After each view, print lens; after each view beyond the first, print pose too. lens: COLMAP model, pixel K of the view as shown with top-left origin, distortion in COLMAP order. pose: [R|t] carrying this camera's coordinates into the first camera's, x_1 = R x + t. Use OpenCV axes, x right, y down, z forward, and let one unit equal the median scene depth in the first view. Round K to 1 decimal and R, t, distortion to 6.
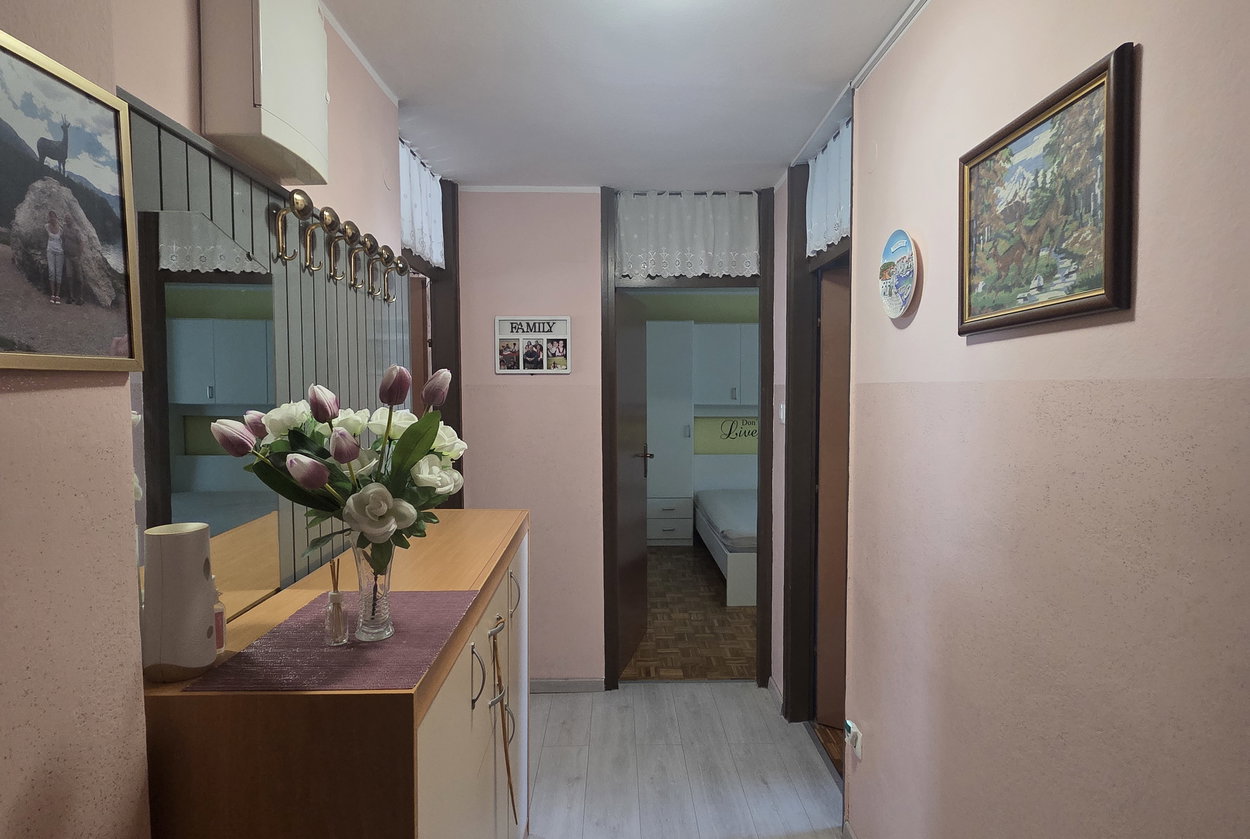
lens RADIAL K [[679.6, 0, 626.3], [0, 679.6, 417.9], [0, 0, 1]] dist [0.000546, -0.000009]
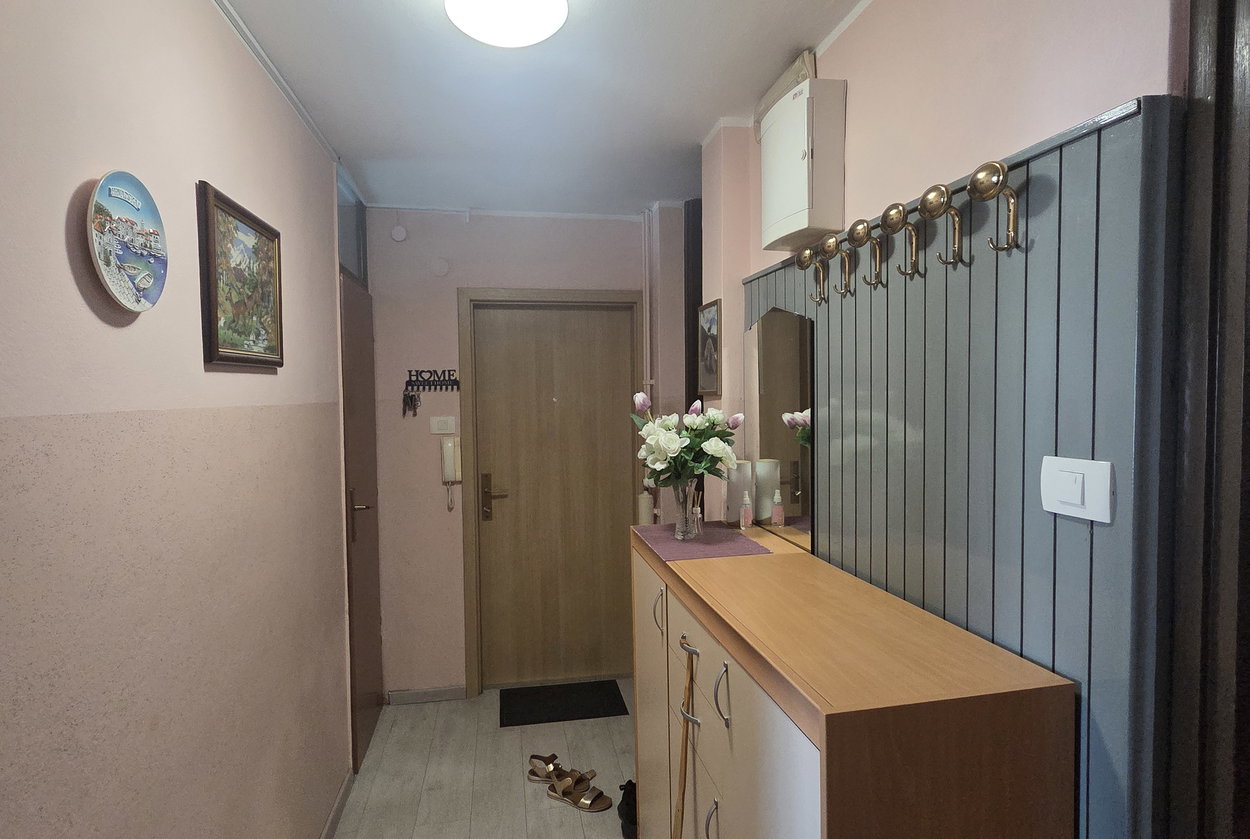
lens RADIAL K [[679.6, 0, 626.1], [0, 679.6, 418.2], [0, 0, 1]] dist [0.000546, -0.000009]
pose [[-0.984659, 0.024125, -0.172813, 0.077960], [0.009104, 0.996150, 0.087191, -0.132949], [0.174251, 0.084280, -0.981088, 2.291830]]
